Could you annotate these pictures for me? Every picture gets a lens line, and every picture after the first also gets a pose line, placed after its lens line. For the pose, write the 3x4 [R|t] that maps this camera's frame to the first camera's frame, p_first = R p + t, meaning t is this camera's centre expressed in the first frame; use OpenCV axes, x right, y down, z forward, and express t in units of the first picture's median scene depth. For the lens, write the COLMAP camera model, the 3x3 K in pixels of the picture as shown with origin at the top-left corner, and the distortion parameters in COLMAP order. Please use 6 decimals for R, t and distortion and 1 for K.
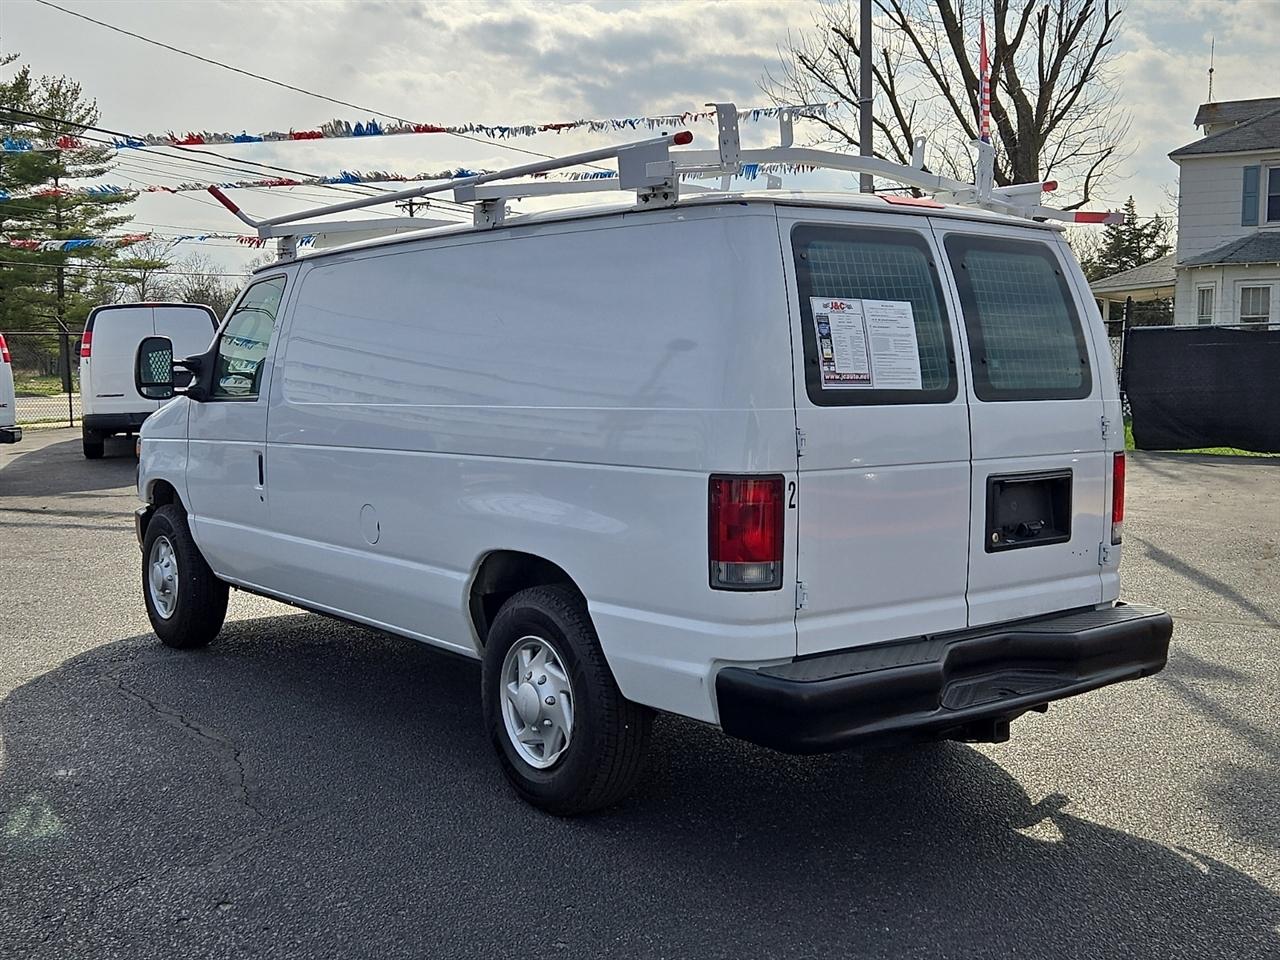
lens RADIAL K [[1381.3, 0, 641.3], [0, 1381.3, 466.7], [0, 0, 1]] dist [0.165567, 0.004905]
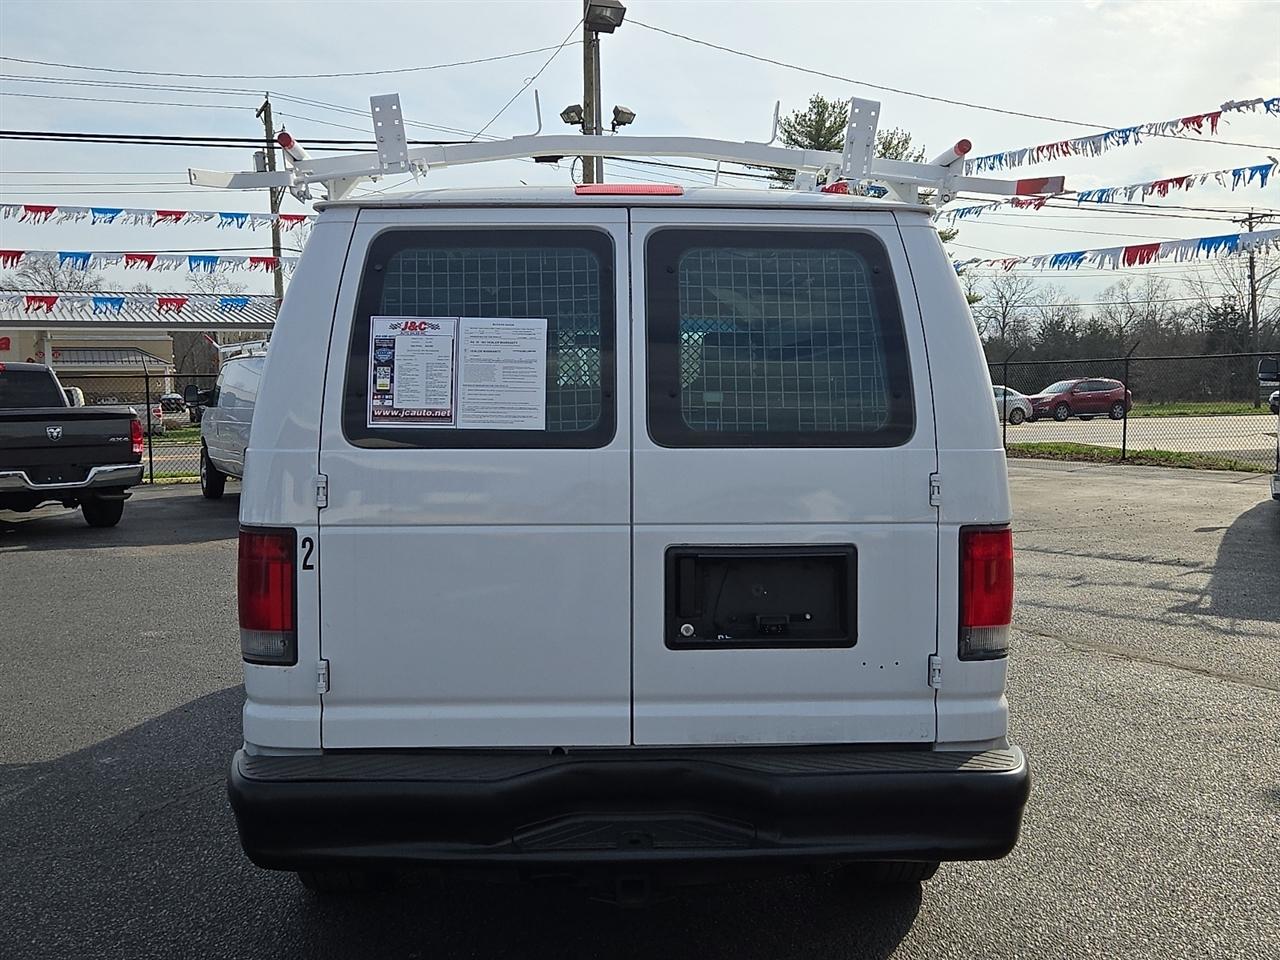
lens RADIAL K [[1381.3, 0, 641.3], [0, 1381.3, 466.7], [0, 0, 1]] dist [0.165567, 0.004905]
pose [[0.801285, 0.030118, -0.597524, 0.681741], [-0.042926, 0.999052, -0.007207, -0.030447], [0.596741, 0.031425, 0.801819, 0.393318]]
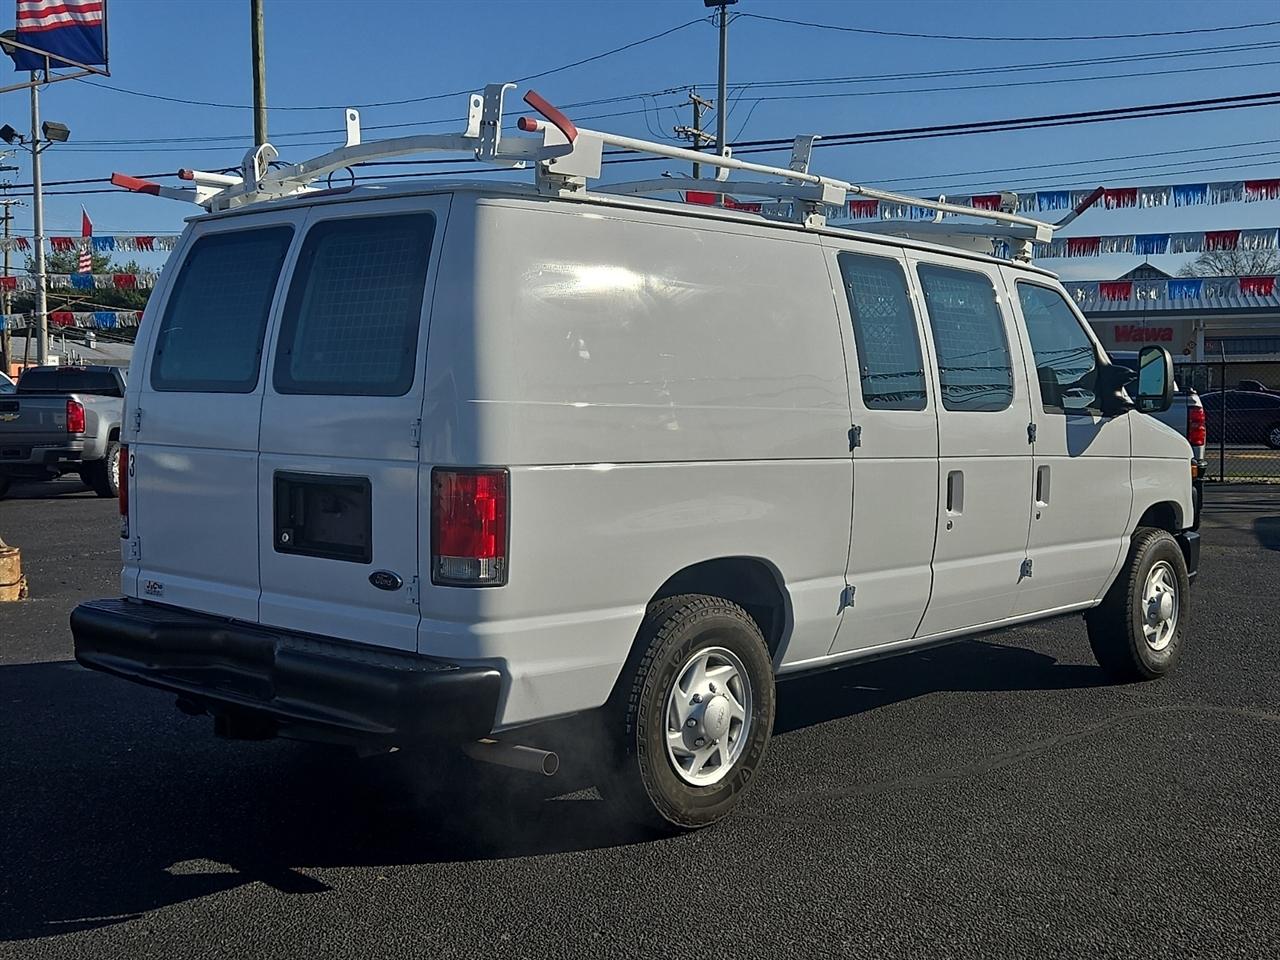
lens RADIAL K [[1544.6, 0, 666.3], [0, 1544.6, 479.8], [0, 0, 1]] dist [-0.006537, 0.031555]
pose [[0.188400, 0.066961, -0.979807, 1.341099], [-0.086432, 0.994932, 0.051375, -0.065392], [0.978282, 0.075008, 0.193233, 1.059913]]
